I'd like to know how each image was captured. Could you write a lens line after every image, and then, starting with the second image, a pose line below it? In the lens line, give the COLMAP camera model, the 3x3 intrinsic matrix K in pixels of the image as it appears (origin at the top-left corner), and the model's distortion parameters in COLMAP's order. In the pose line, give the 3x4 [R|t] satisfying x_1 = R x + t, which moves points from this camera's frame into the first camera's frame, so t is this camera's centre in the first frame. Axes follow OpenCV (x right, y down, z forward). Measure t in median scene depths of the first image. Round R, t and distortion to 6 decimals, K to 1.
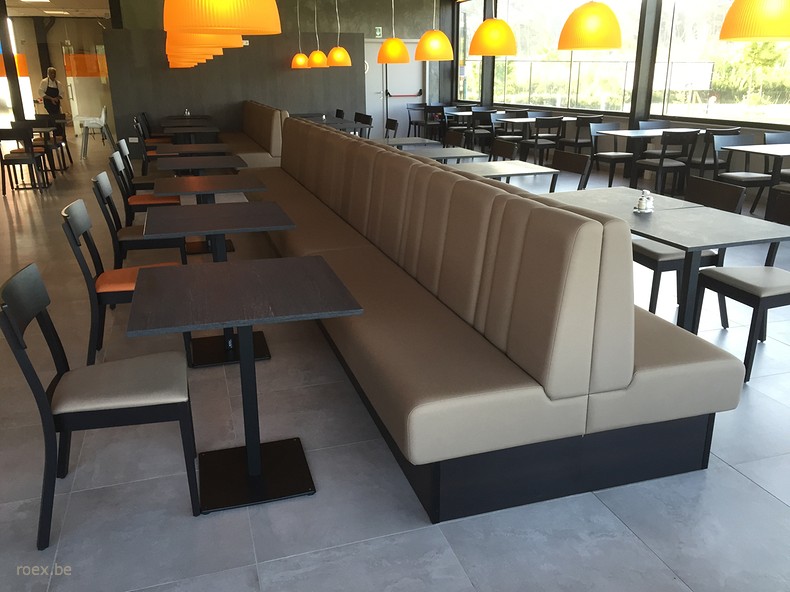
lens RADIAL K [[672.3, 0, 395.0], [0, 672.3, 296.0], [0, 0, 1]] dist [0.092866, -0.123766]
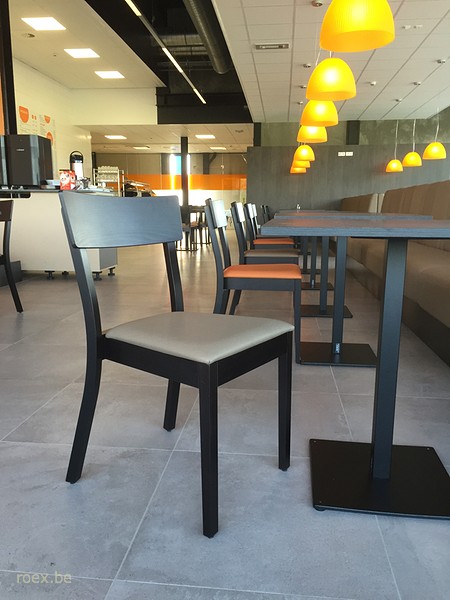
lens RADIAL K [[509.9, 0, 225.0], [0, 509.9, 300.0], [0, 0, 1]] dist [0.098123, -0.127411]
pose [[0.915604, 0.080482, -0.393945, -0.048545], [-0.133561, 0.985008, -0.109186, 0.048005], [0.379251, 0.152587, 0.912626, 0.114329]]
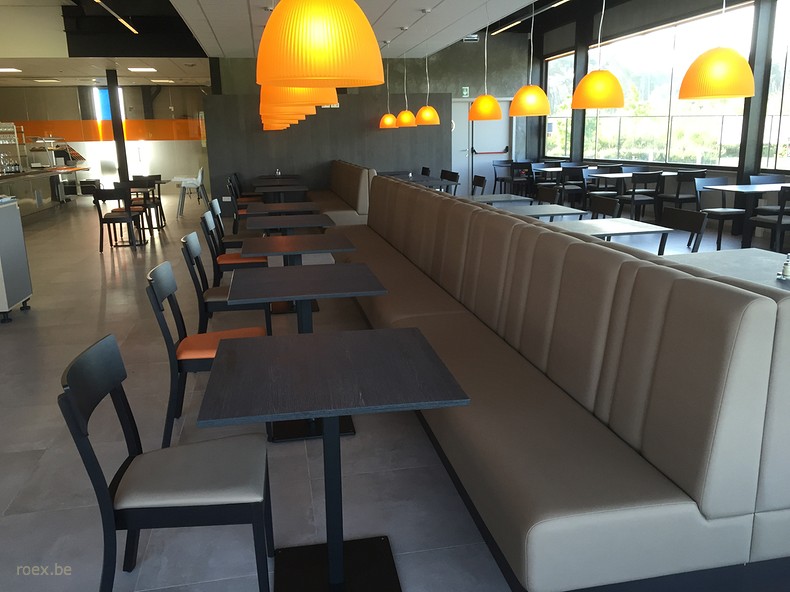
lens RADIAL K [[671.4, 0, 396.0], [0, 671.4, 290.4], [0, 0, 1]] dist [0.098123, -0.127411]
pose [[0.993131, 0.010866, -0.116501, -0.011409], [-0.021080, 0.996002, -0.086805, -0.010234], [0.115092, 0.088665, 0.989390, 0.038686]]
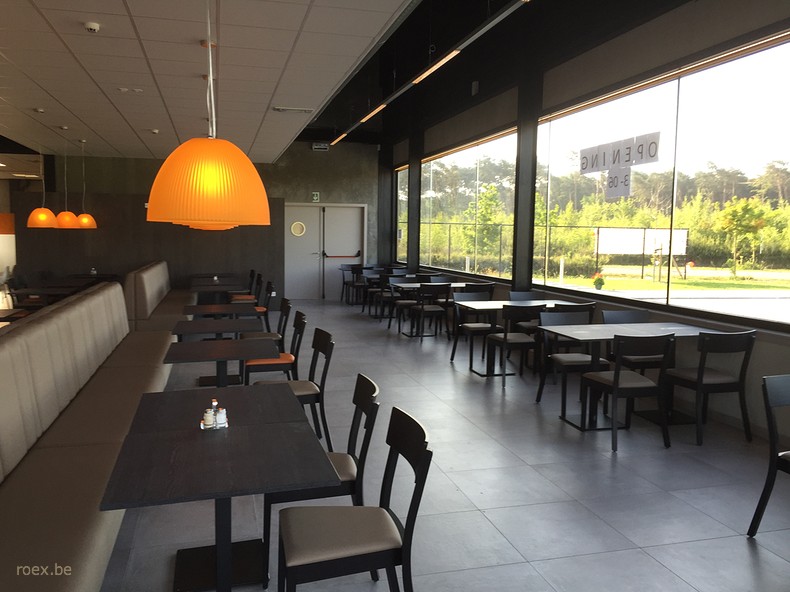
lens RADIAL K [[671.4, 0, 396.0], [0, 671.4, 290.4], [0, 0, 1]] dist [0.098123, -0.127411]
pose [[0.998903, 0.016672, -0.043766, 0.258656], [-0.026229, 0.973339, -0.227865, -0.046299], [0.038800, 0.228763, 0.972709, 0.102629]]
